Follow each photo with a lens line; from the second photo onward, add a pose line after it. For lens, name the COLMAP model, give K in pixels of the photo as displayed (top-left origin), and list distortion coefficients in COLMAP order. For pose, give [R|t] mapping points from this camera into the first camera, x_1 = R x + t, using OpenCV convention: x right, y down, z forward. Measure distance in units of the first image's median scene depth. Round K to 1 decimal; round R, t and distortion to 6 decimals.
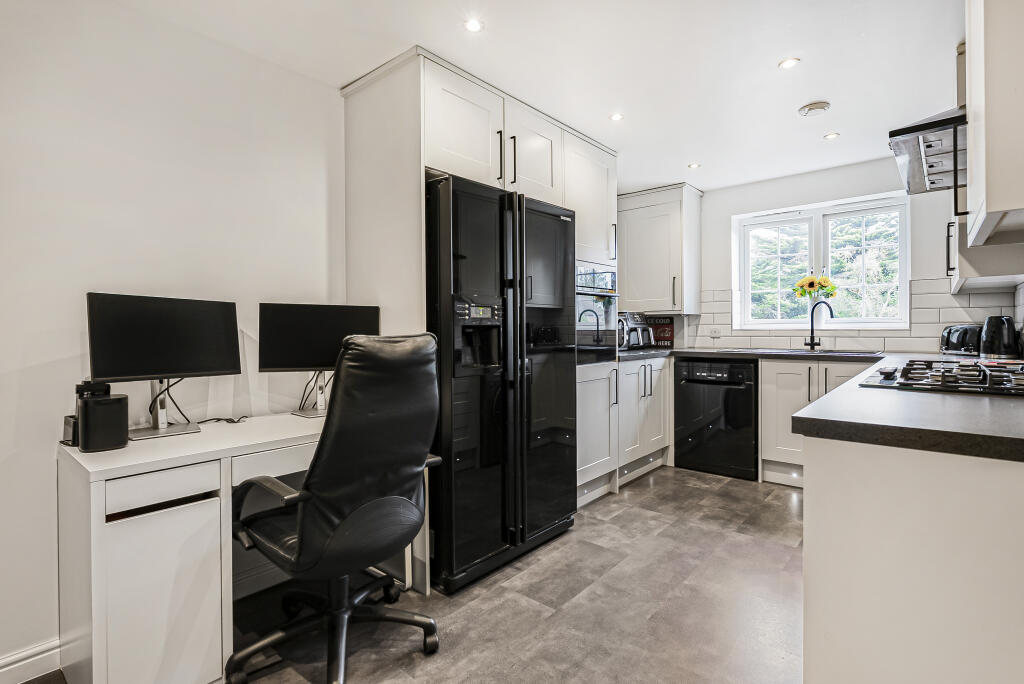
lens RADIAL K [[498.1, 0, 513.4], [0, 498.1, 331.5], [0, 0, 1]] dist [-0.001194, -0.000084]
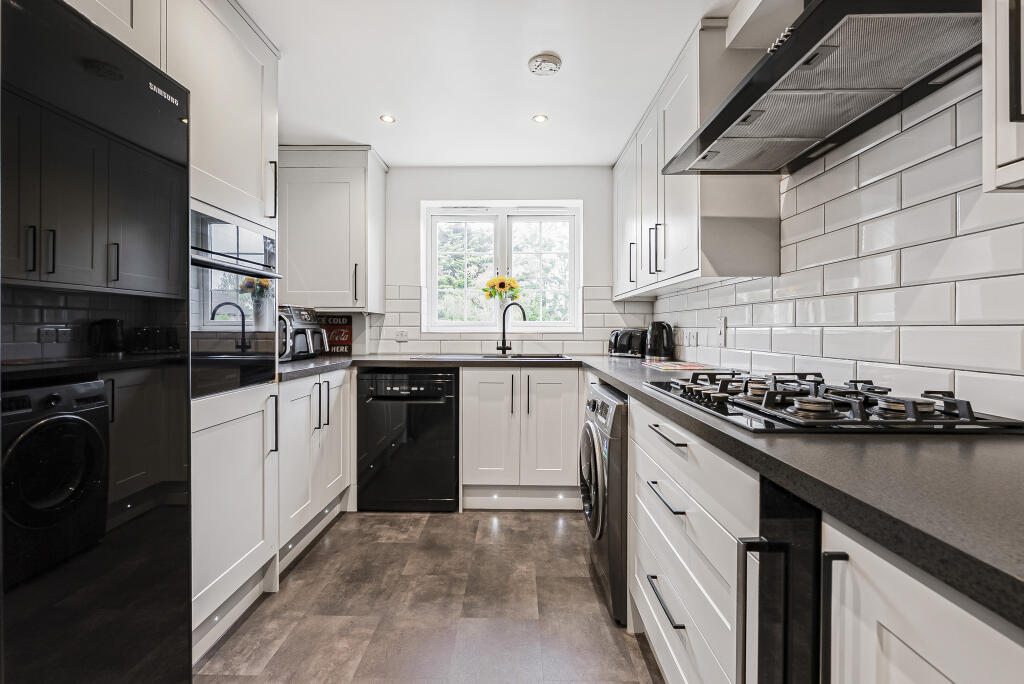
lens RADIAL K [[460.1, 0, 514.4], [0, 460.1, 334.5], [0, 0, 1]] dist [-0.003774, -0.000260]
pose [[0.766151, 0.002855, 0.642655, 0.059252], [-0.004117, 0.999991, 0.000466, -0.001153], [-0.642648, -0.003003, 0.766156, 0.331853]]
